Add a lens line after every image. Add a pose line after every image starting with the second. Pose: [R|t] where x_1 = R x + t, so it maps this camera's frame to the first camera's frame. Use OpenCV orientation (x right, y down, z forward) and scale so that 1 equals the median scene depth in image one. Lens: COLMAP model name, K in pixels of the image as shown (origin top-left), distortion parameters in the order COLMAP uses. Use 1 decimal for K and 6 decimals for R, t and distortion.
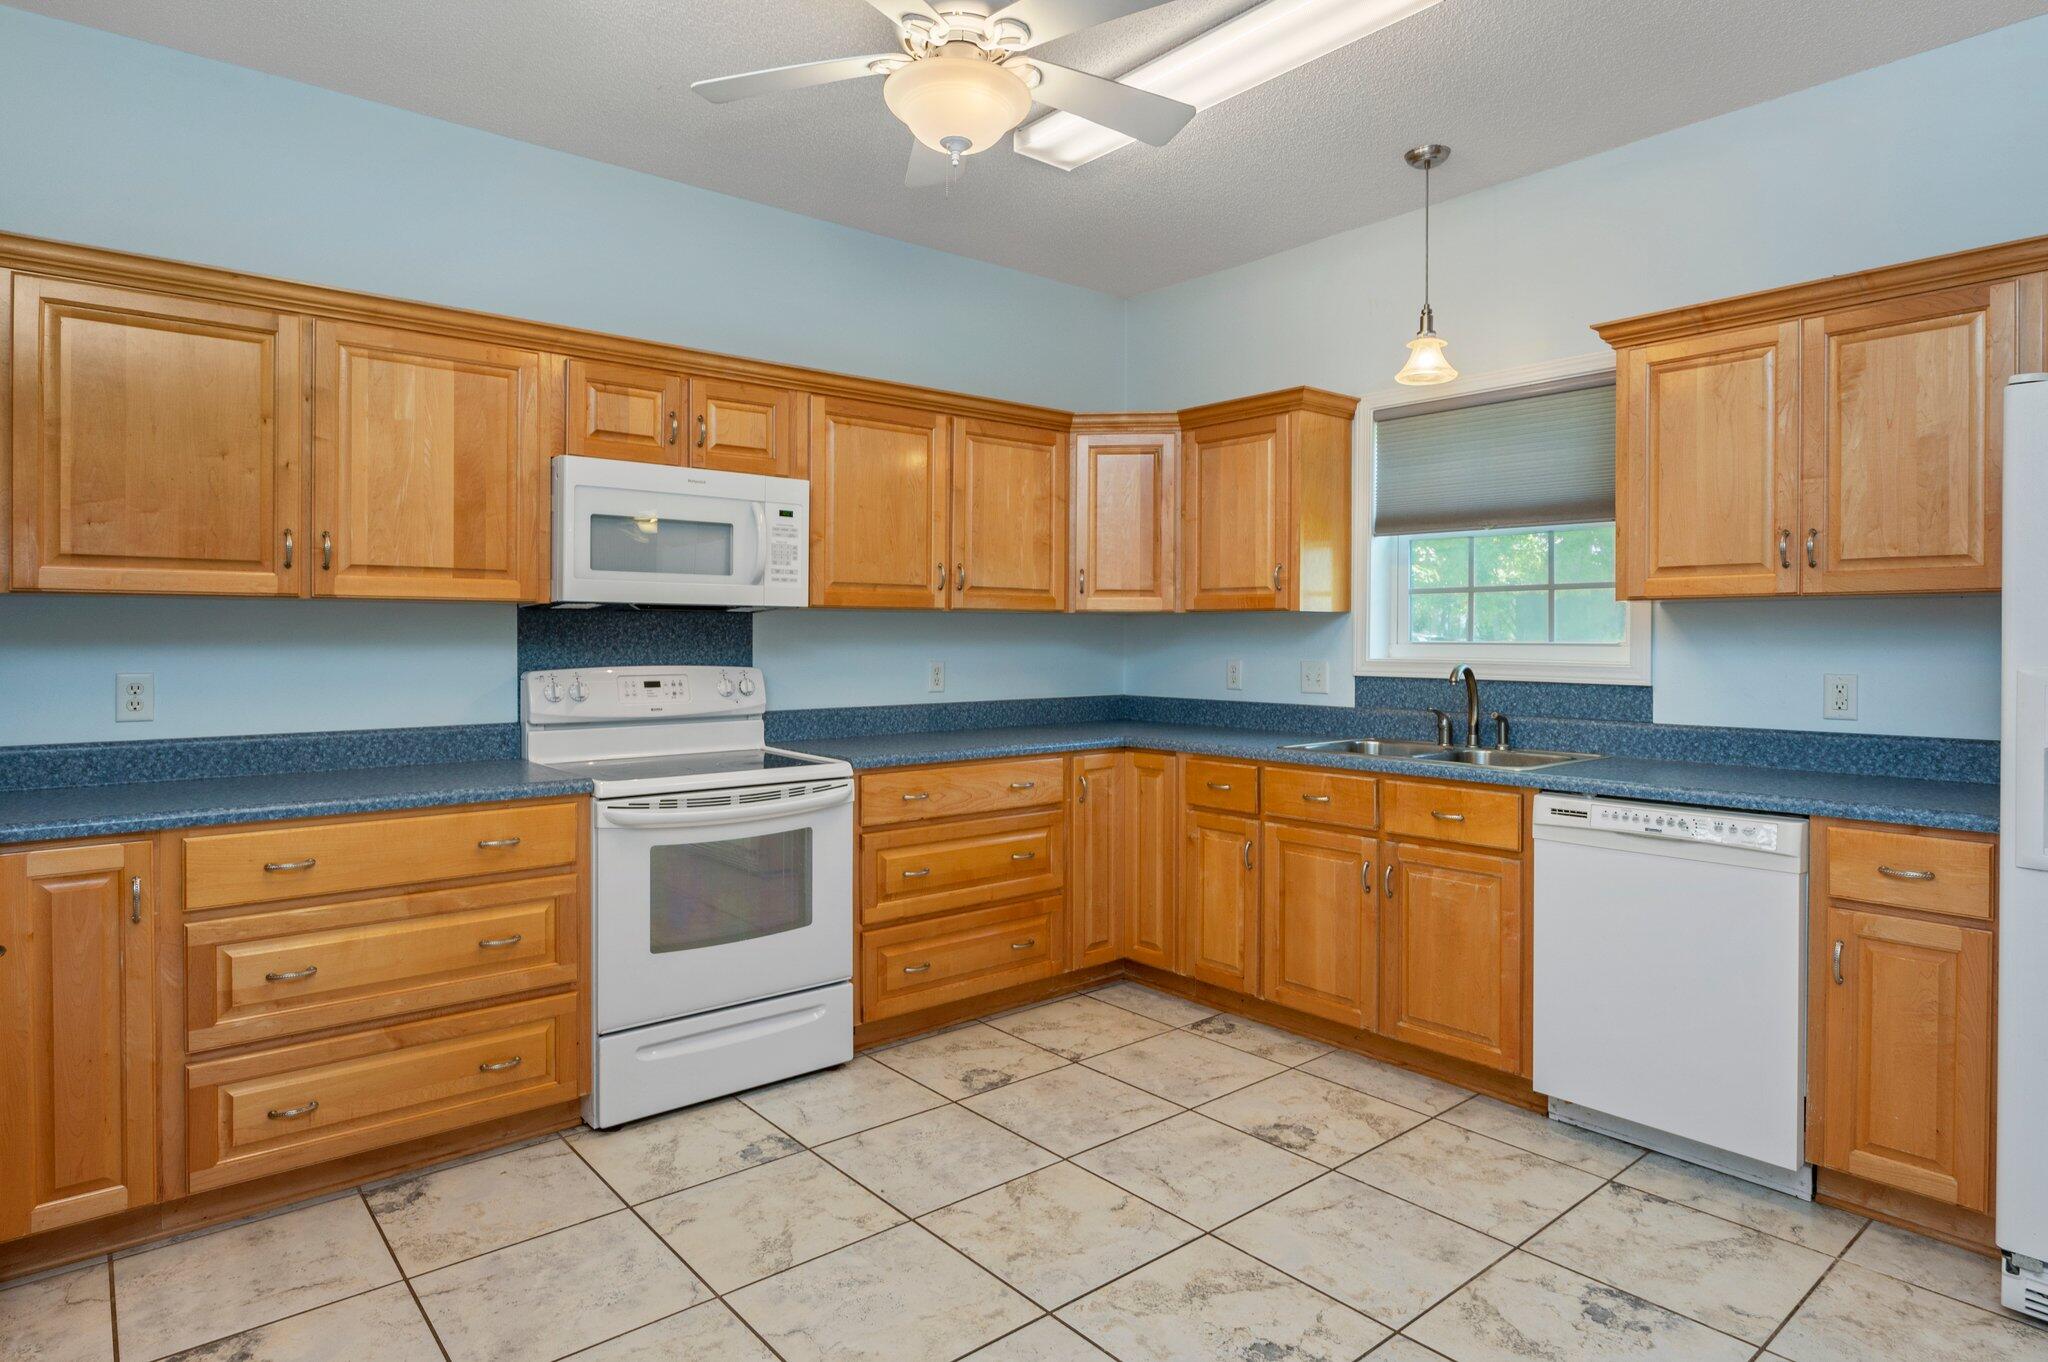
lens RADIAL K [[1160.5, 0, 1090.8], [0, 1160.5, 638.3], [0, 0, 1]] dist [-0.003012, -0.000612]
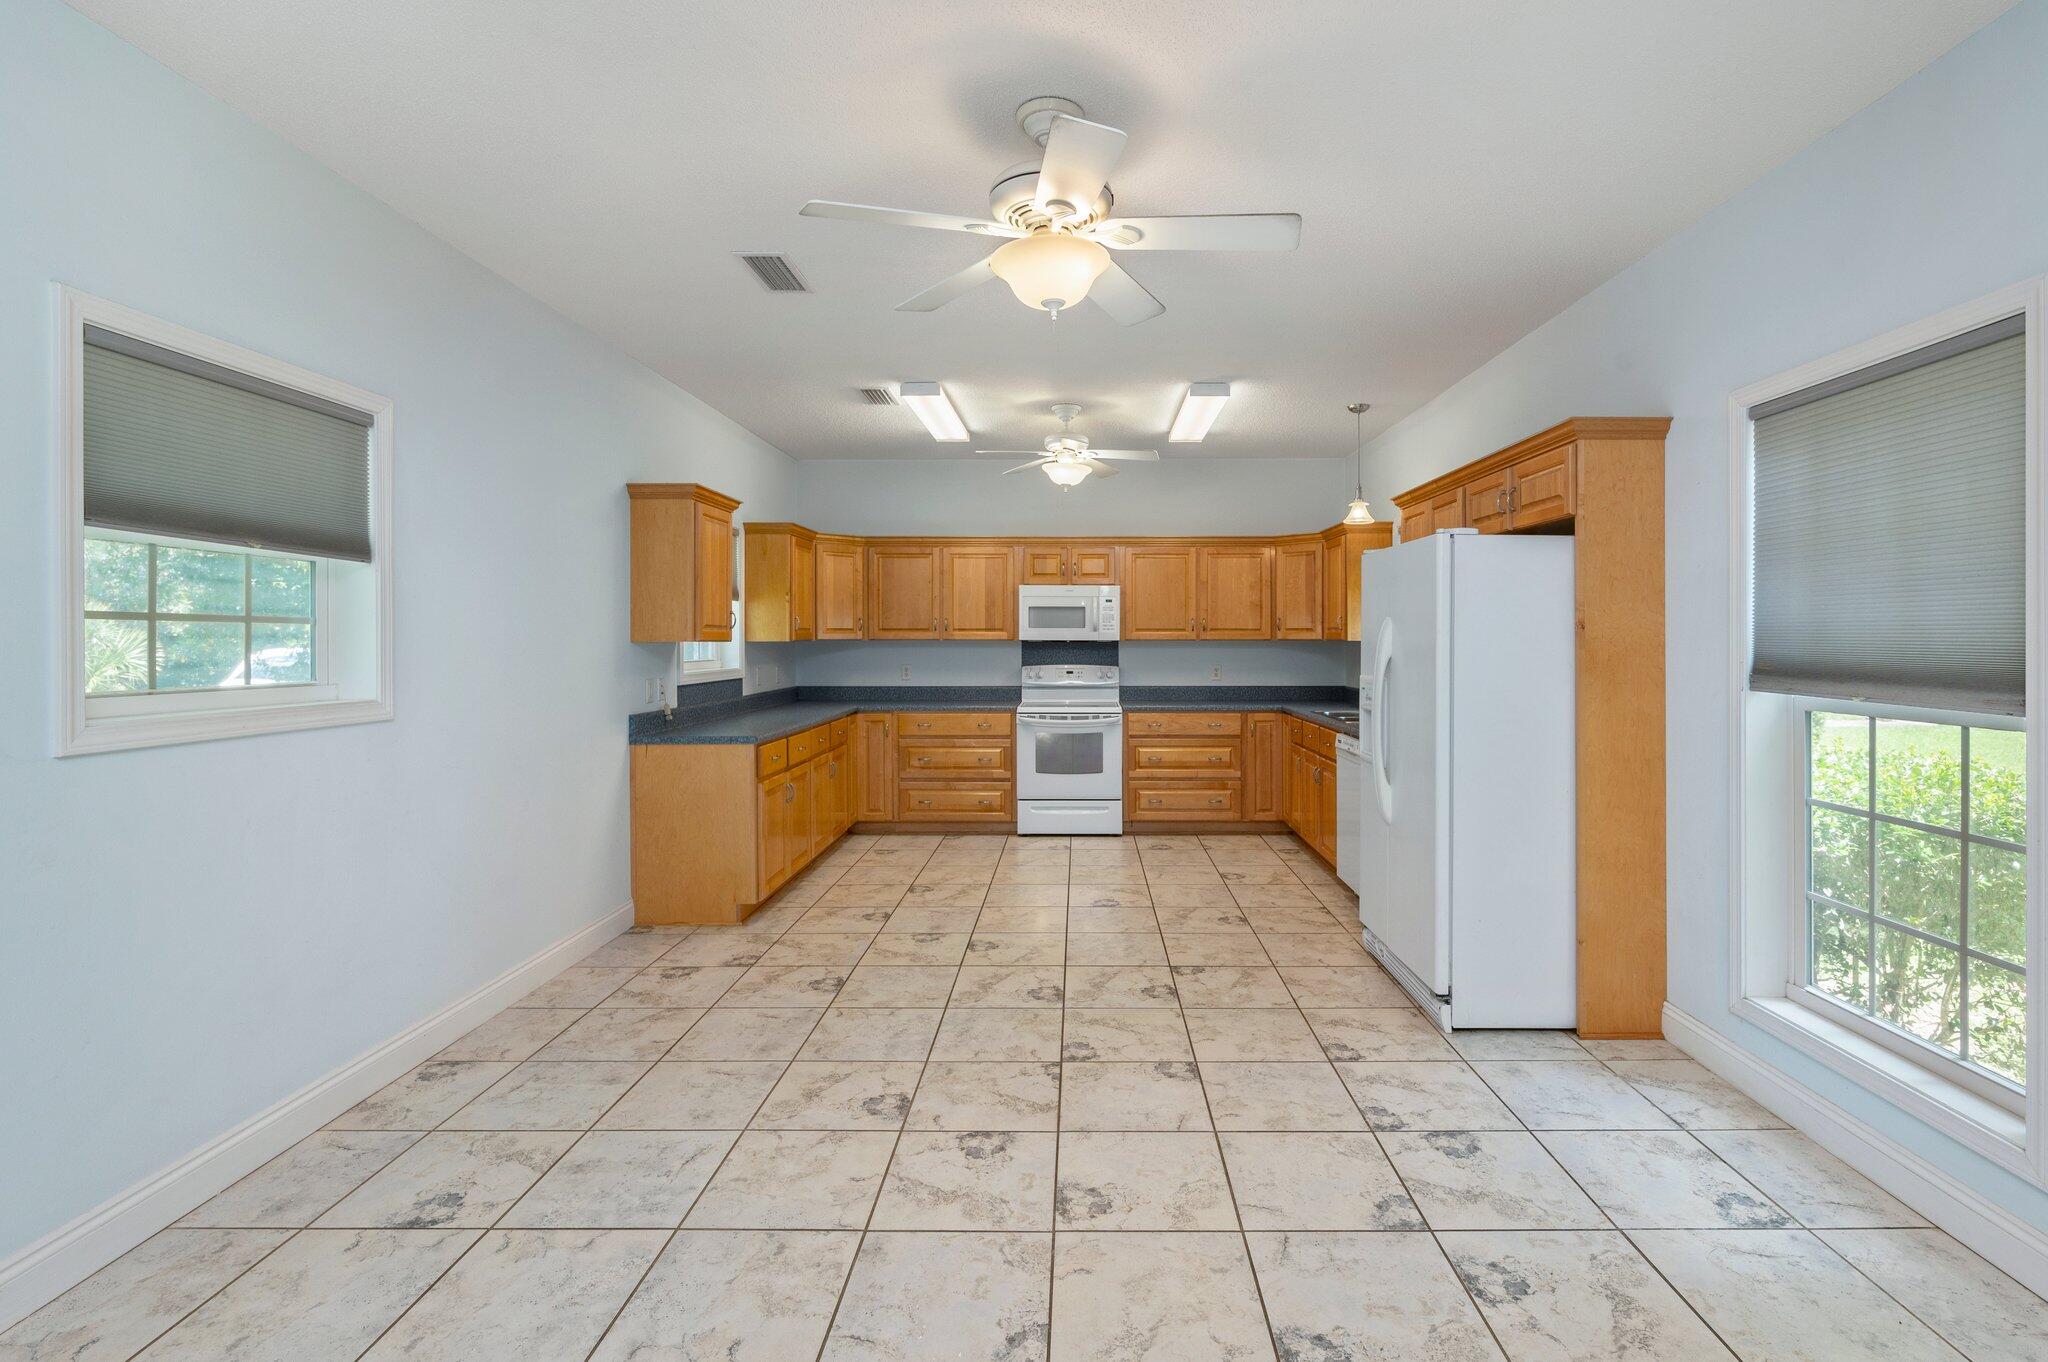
lens RADIAL K [[992.5, 0, 1064.2], [0, 992.5, 644.2], [0, 0, 1]] dist [-0.002089, -0.000612]
pose [[0.741203, 0.001018, -0.671280, 1.062693], [-0.001439, 0.999999, -0.000073, -0.020216], [0.671279, 0.001019, 0.741204, -0.571844]]
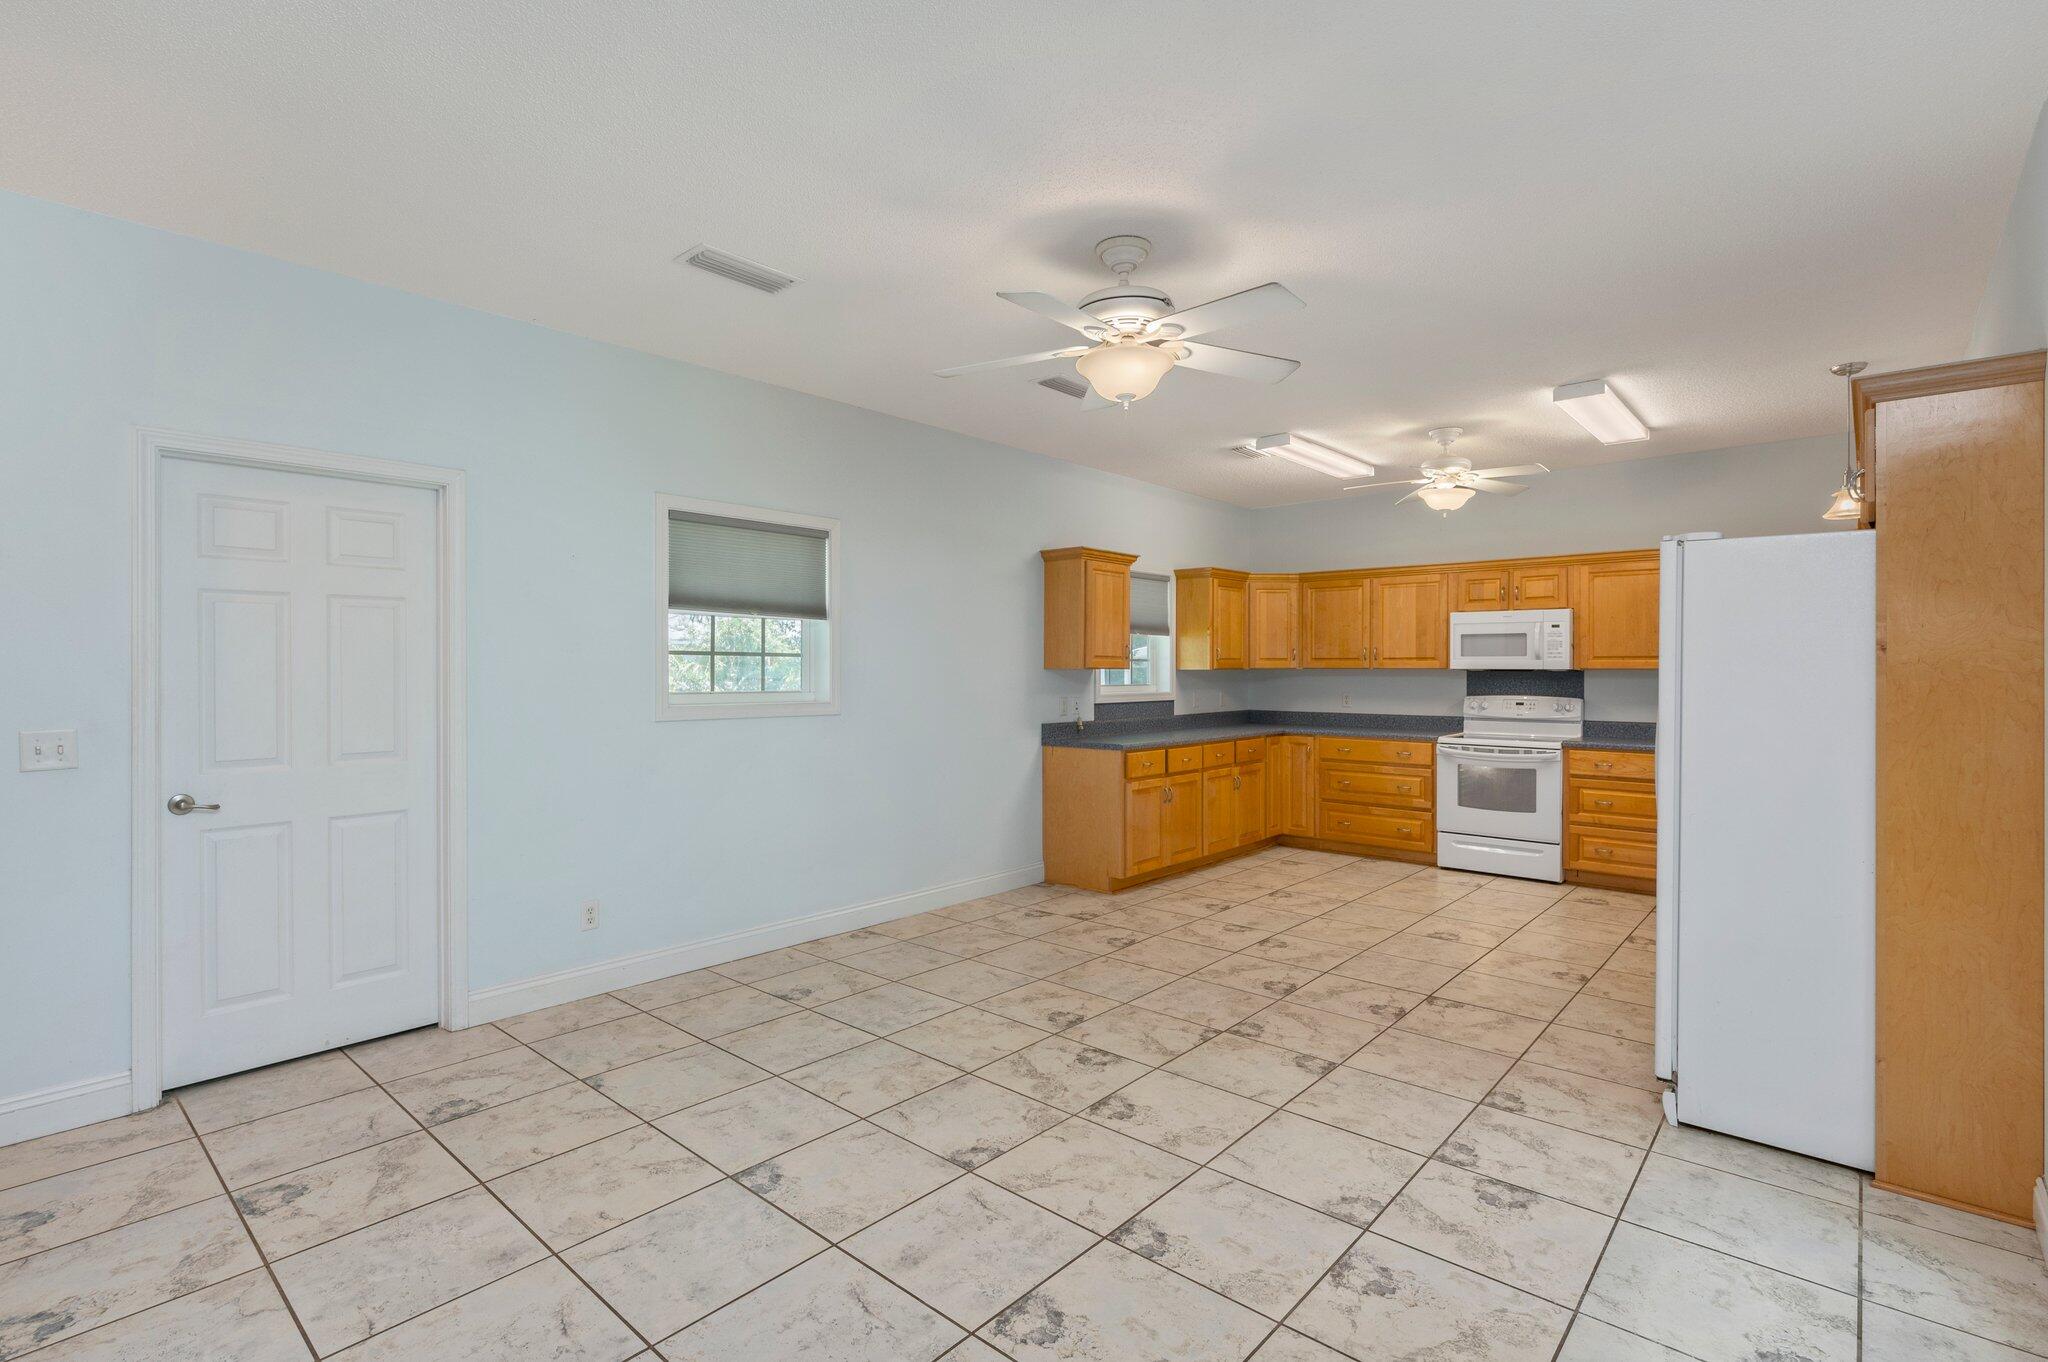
lens RADIAL K [[950.2, 0, 970.8], [0, 950.2, 676.8], [0, 0, 1]] dist [0.001005, -0.000170]
pose [[0.091446, 0.005091, -0.995797, 1.444708], [-0.006621, 0.999968, 0.004504, -0.015081], [0.995788, 0.006181, 0.091477, -0.243249]]
